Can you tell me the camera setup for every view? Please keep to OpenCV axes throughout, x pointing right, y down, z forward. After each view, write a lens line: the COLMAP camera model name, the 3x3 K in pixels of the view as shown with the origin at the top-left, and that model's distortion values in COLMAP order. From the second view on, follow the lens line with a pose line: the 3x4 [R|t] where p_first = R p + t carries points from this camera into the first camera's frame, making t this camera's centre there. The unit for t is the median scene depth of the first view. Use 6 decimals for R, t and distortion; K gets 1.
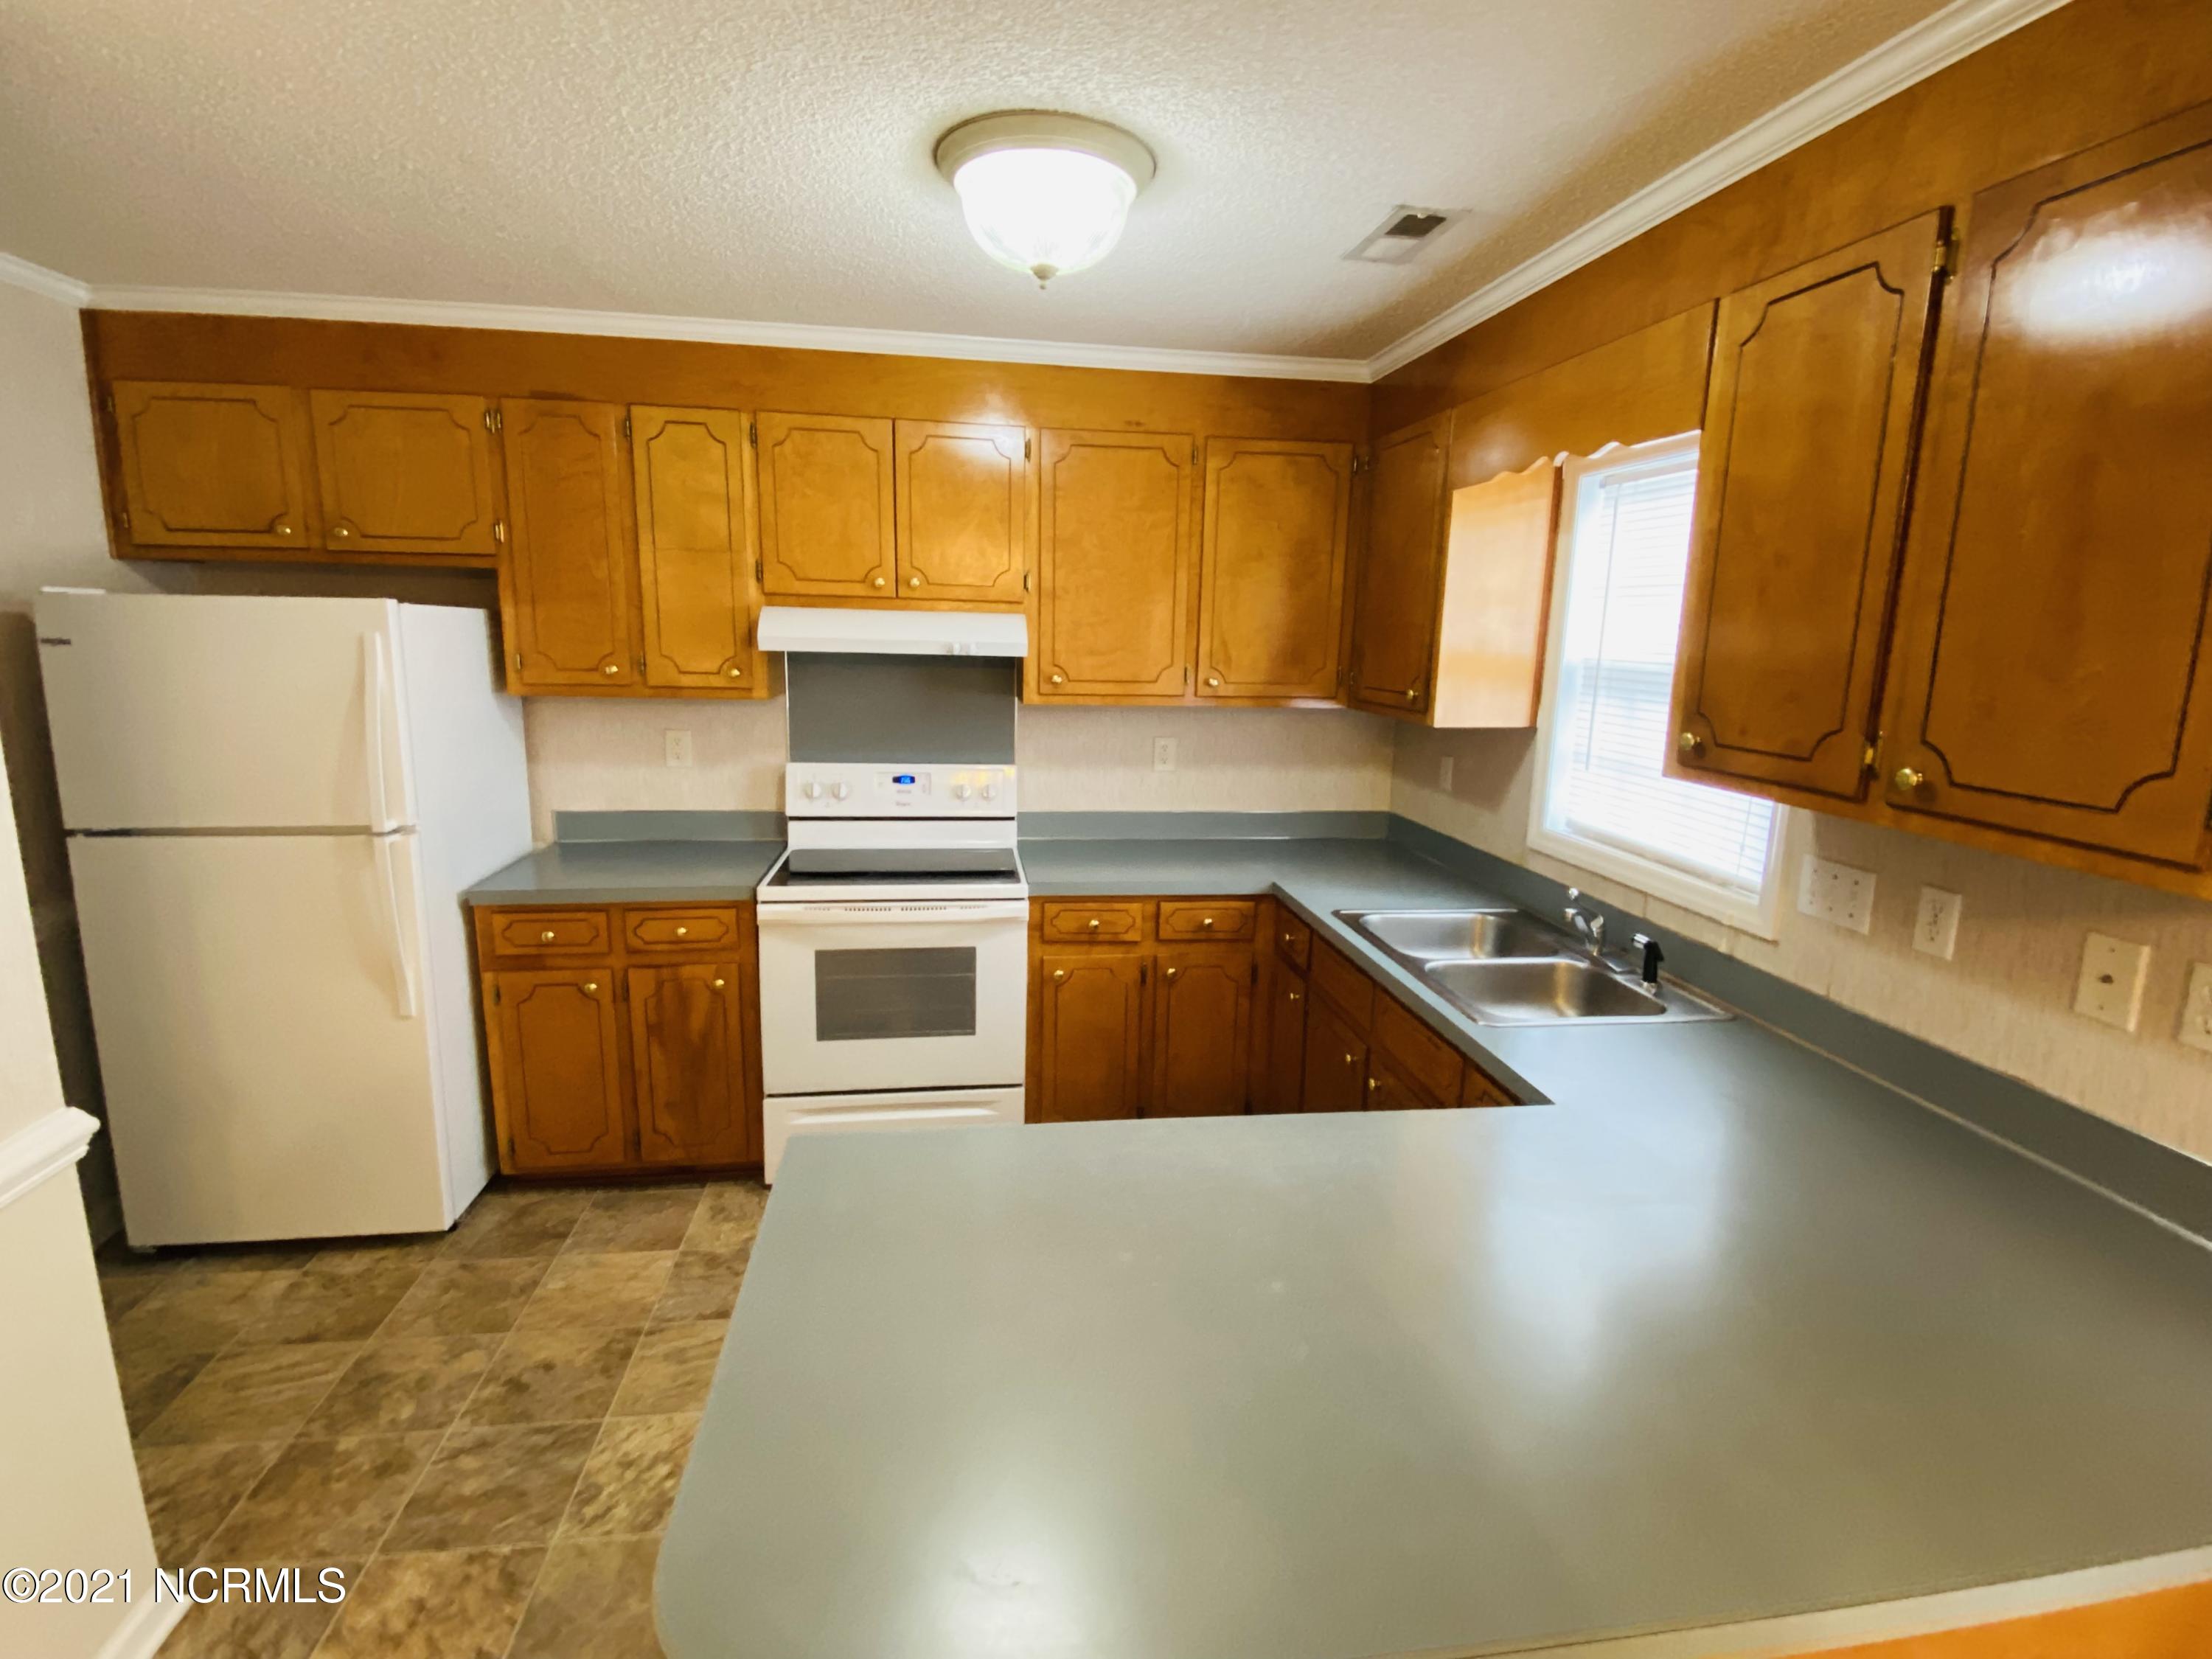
lens RADIAL K [[1062.2, 0, 1102.9], [0, 1062.2, 819.6], [0, 0, 1]] dist [-0.005505, -0.009778]
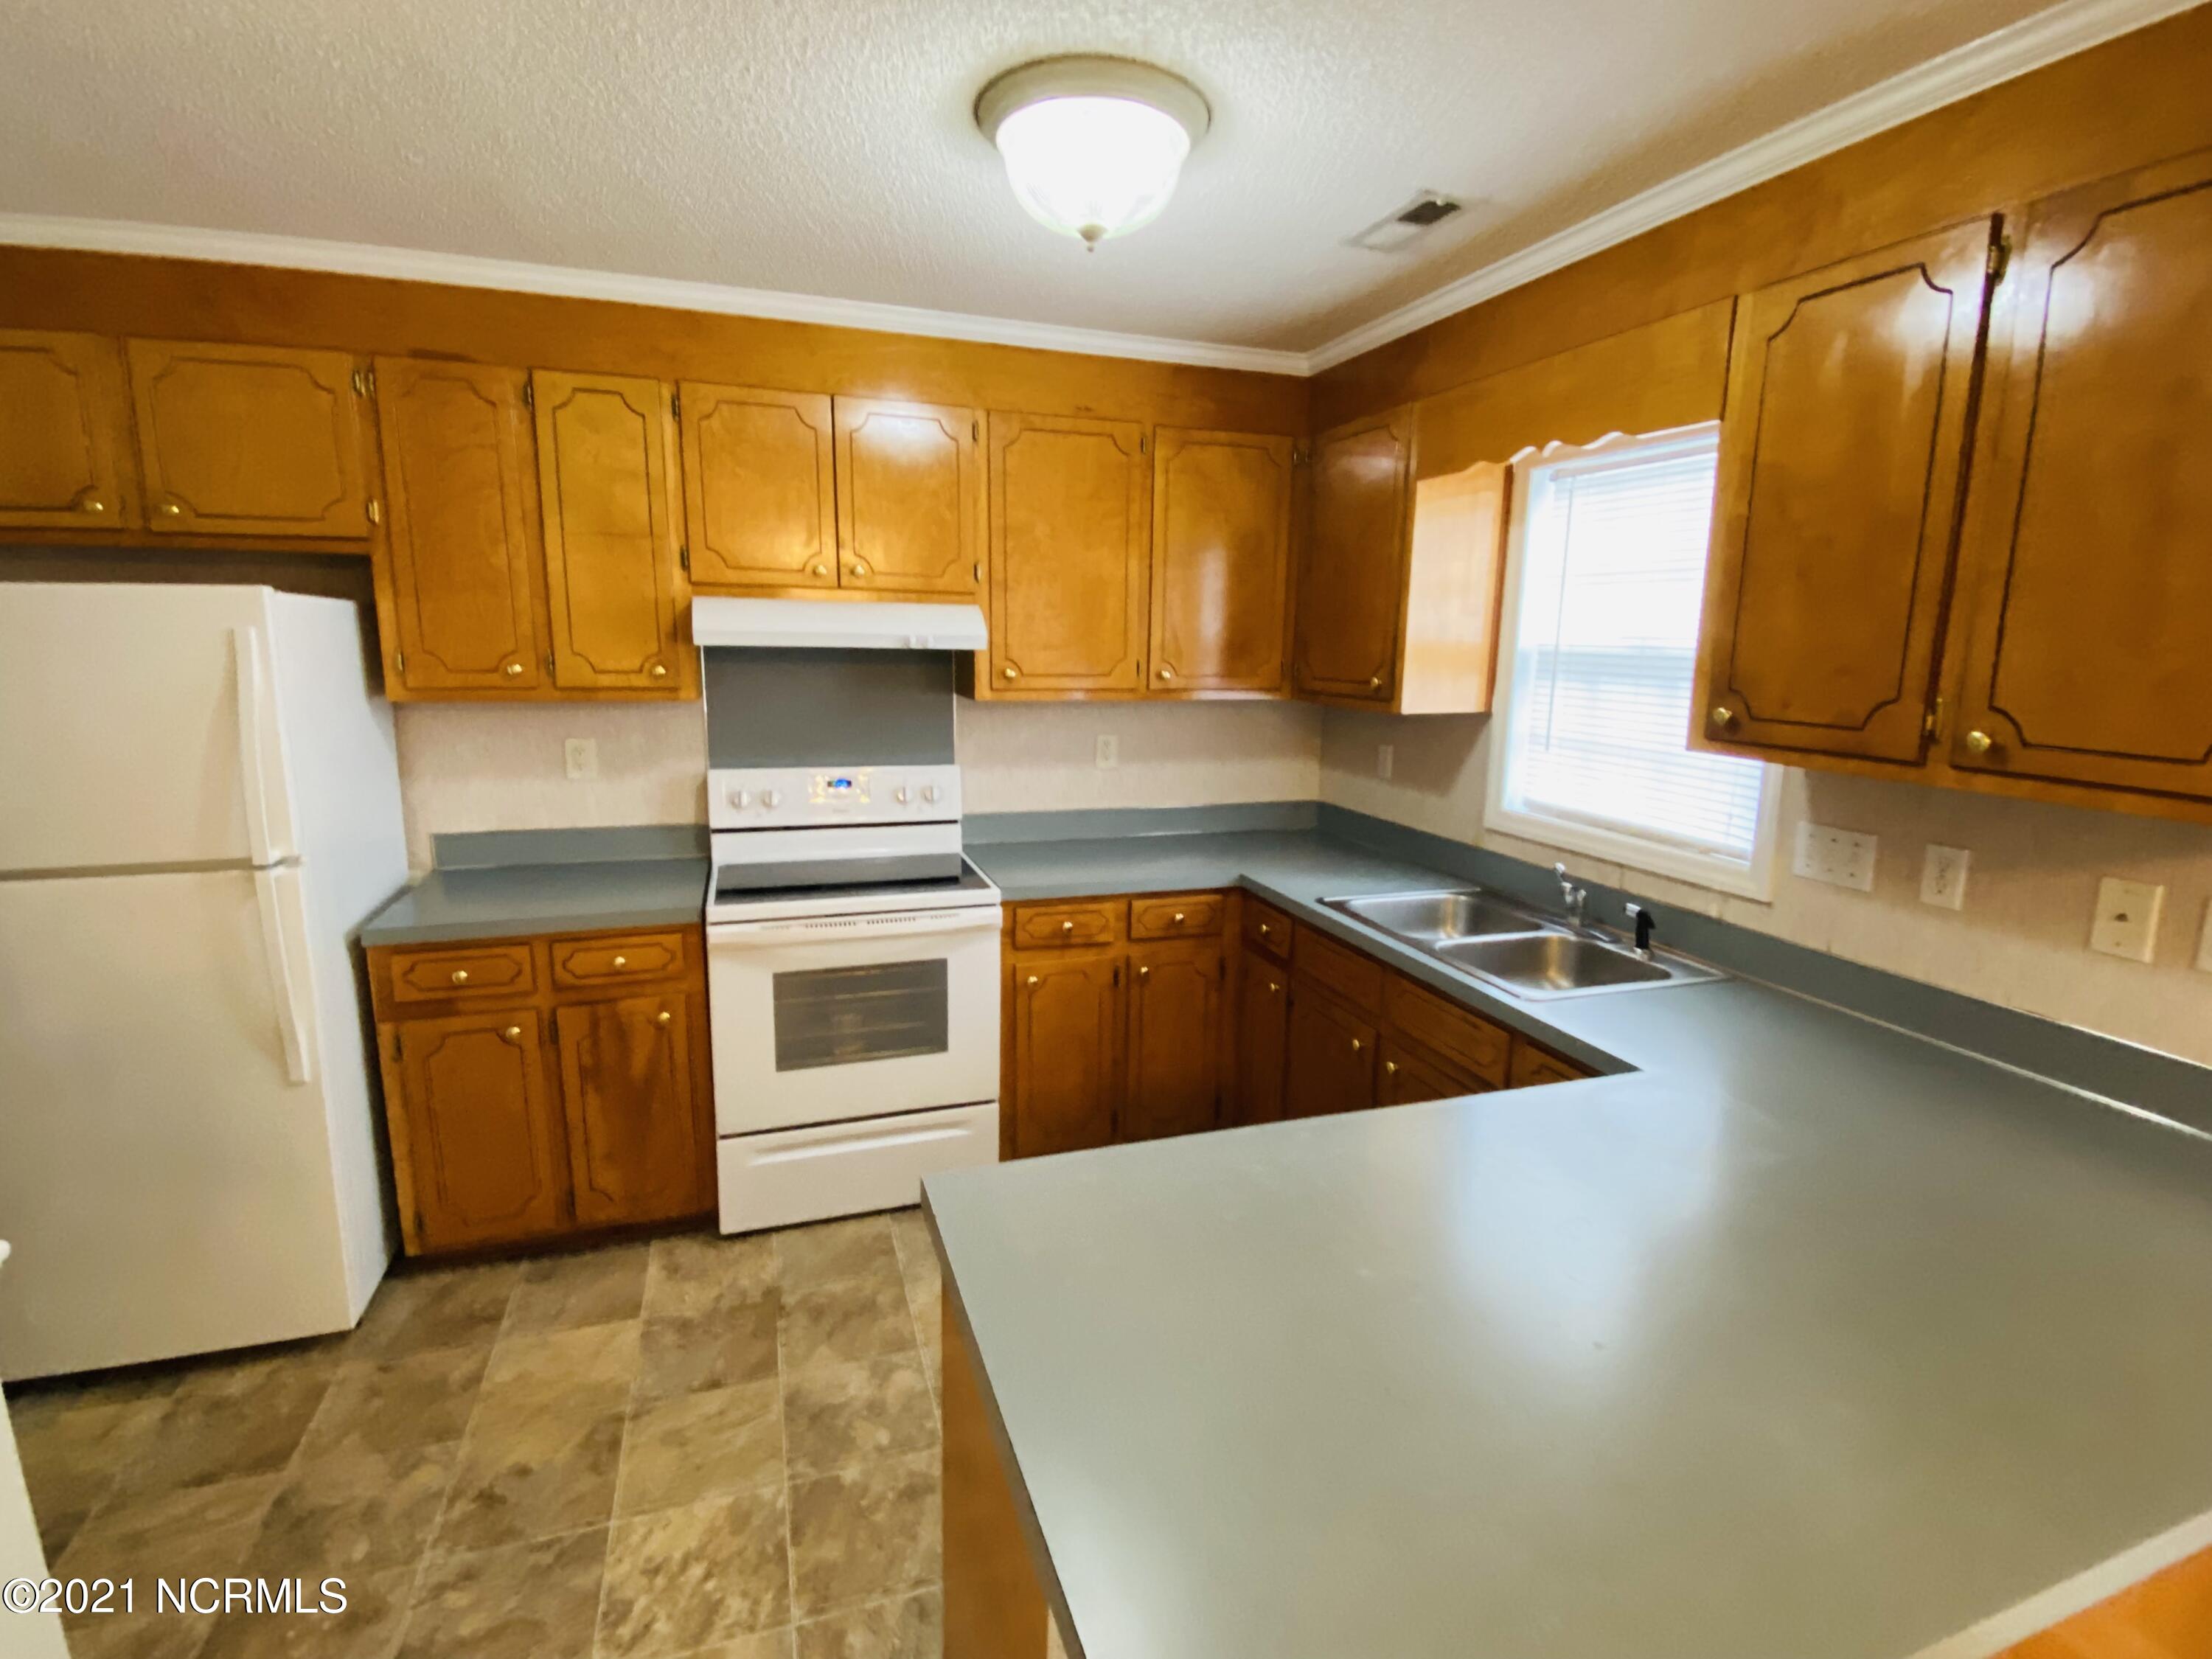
lens RADIAL K [[1062.2, 0, 1106.8], [0, 1062.2, 820.7], [0, 0, 1]] dist [-0.005505, -0.009778]
pose [[0.982523, -0.040054, 0.181781, -0.157722], [0.040335, 0.999184, 0.002156, 0.001787], [-0.181719, 0.005214, 0.983337, 0.050770]]
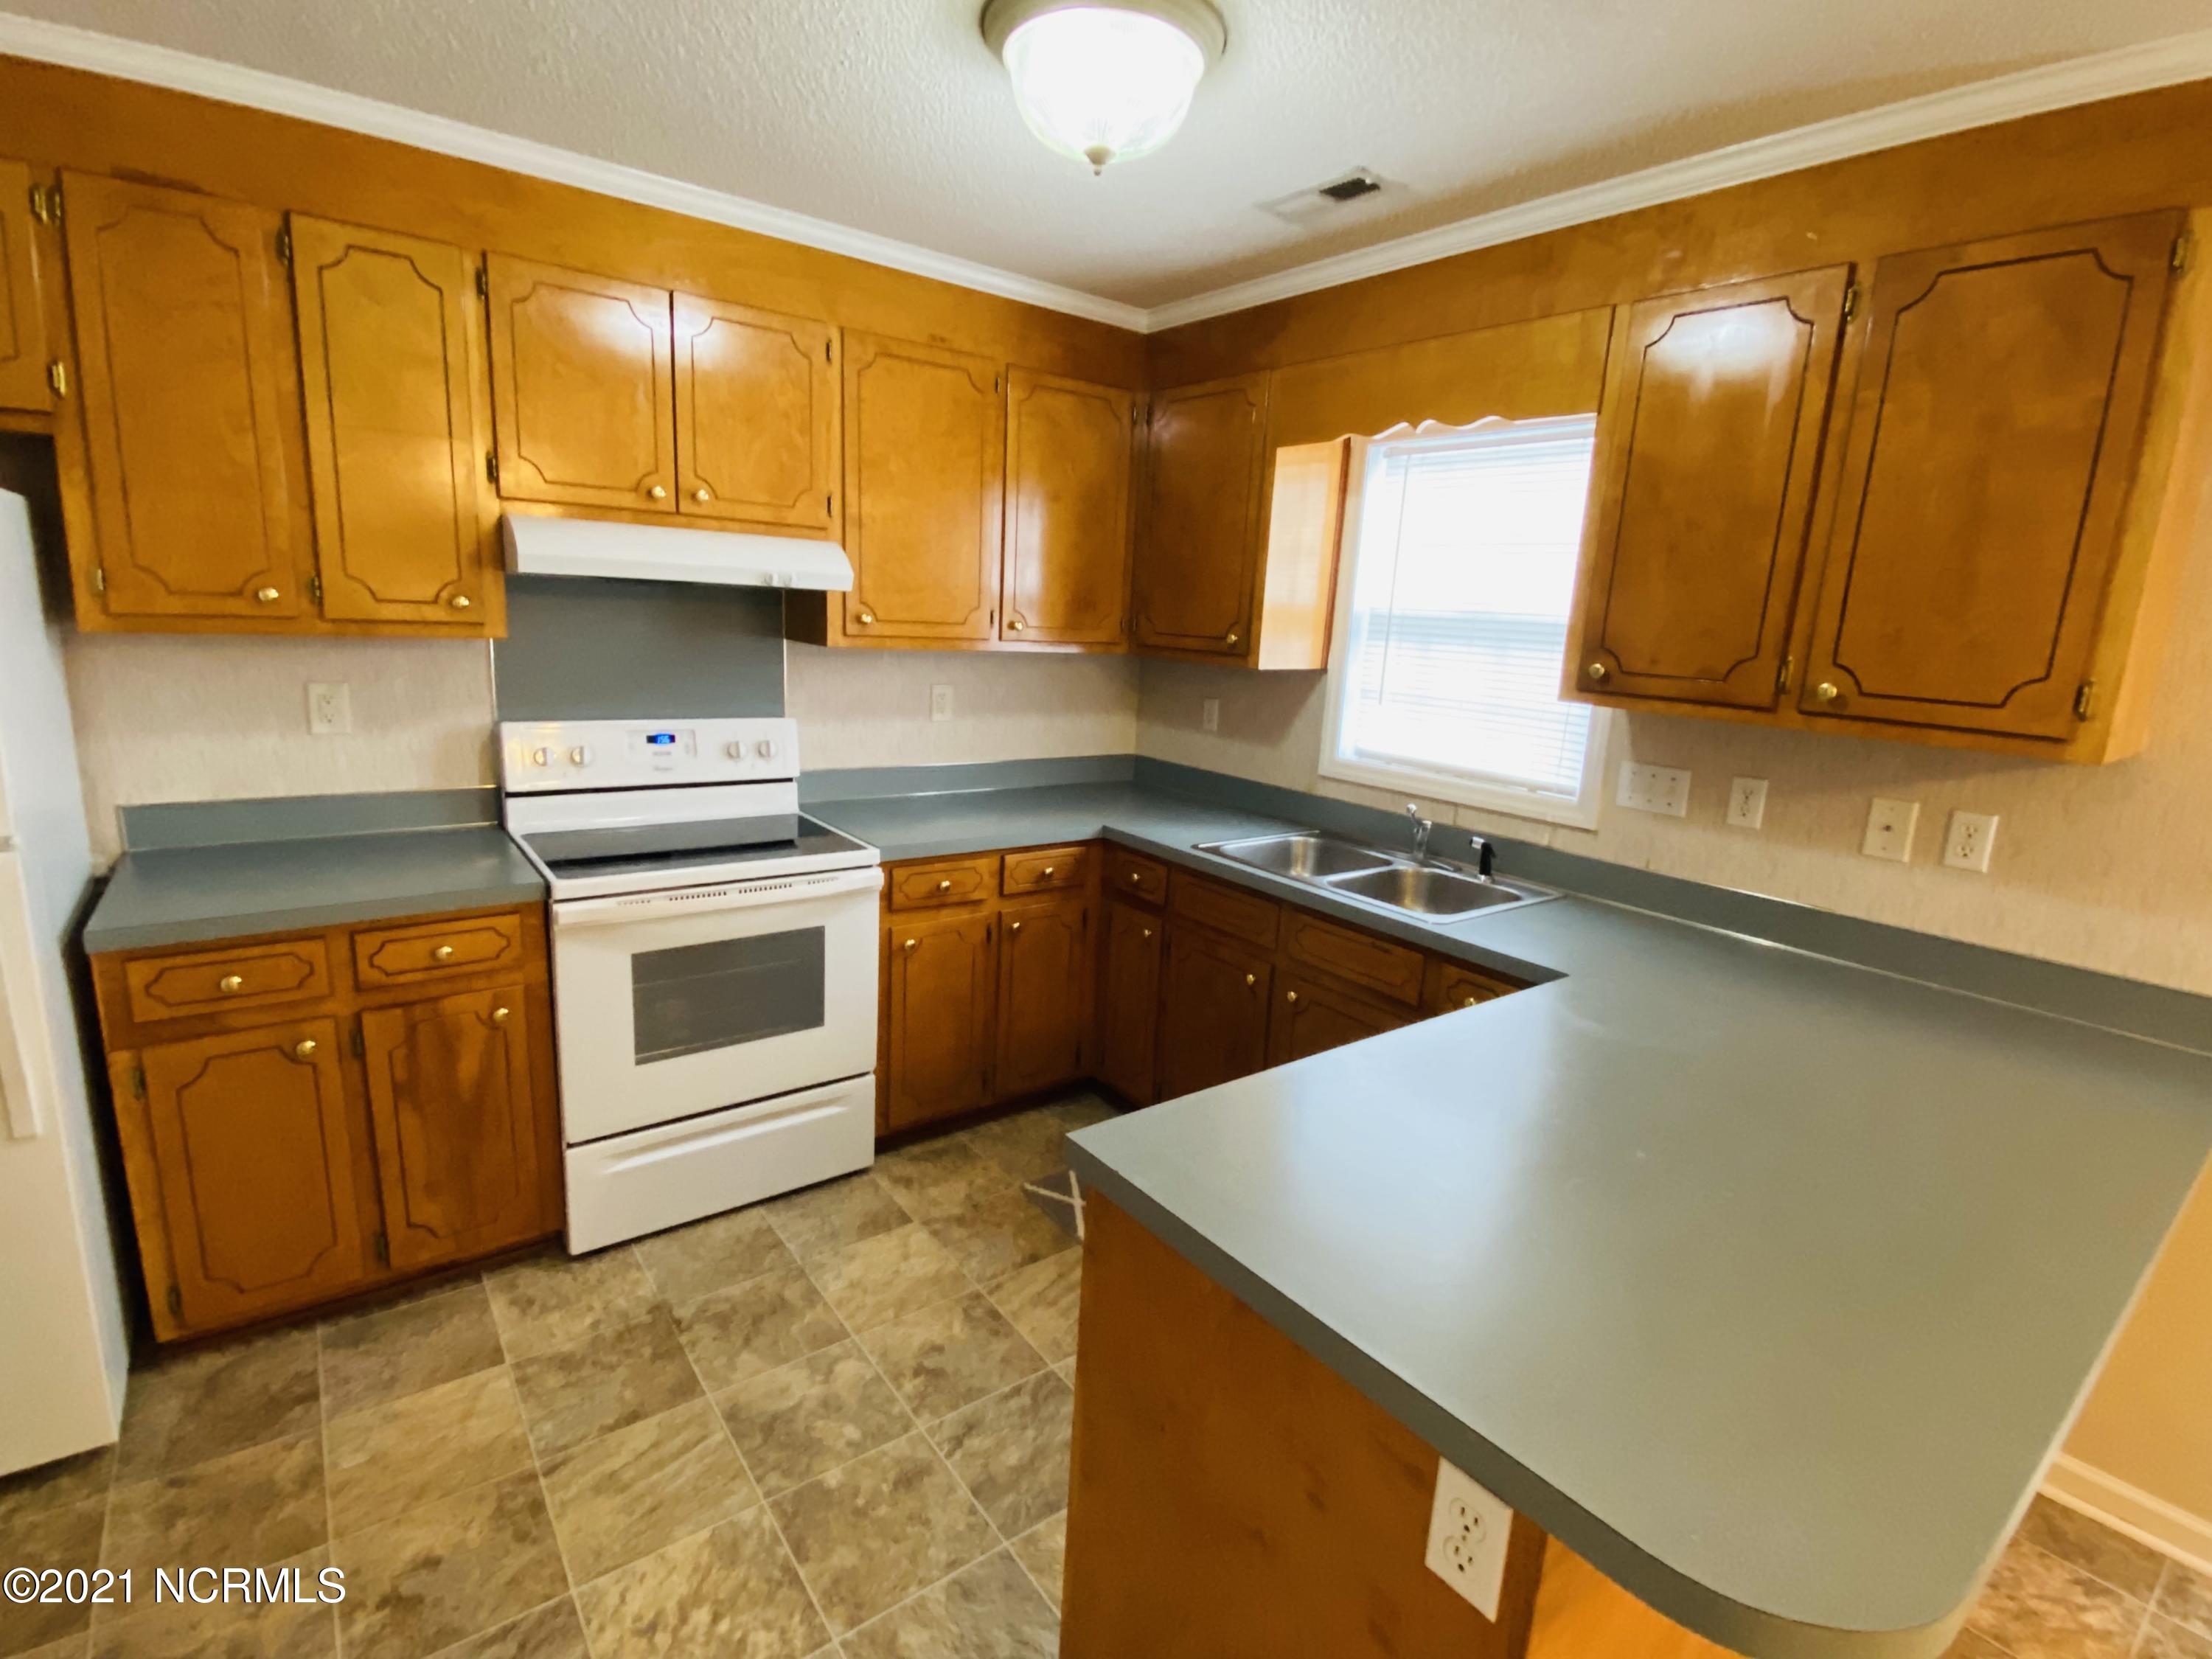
lens RADIAL K [[1062.2, 0, 1120.4], [0, 1062.2, 821.8], [0, 0, 1]] dist [-0.005505, -0.009778]
pose [[0.869323, -0.076387, 0.488305, -0.352707], [0.056856, 0.996881, 0.054727, 0.001278], [-0.490963, -0.019812, 0.870955, 0.128813]]
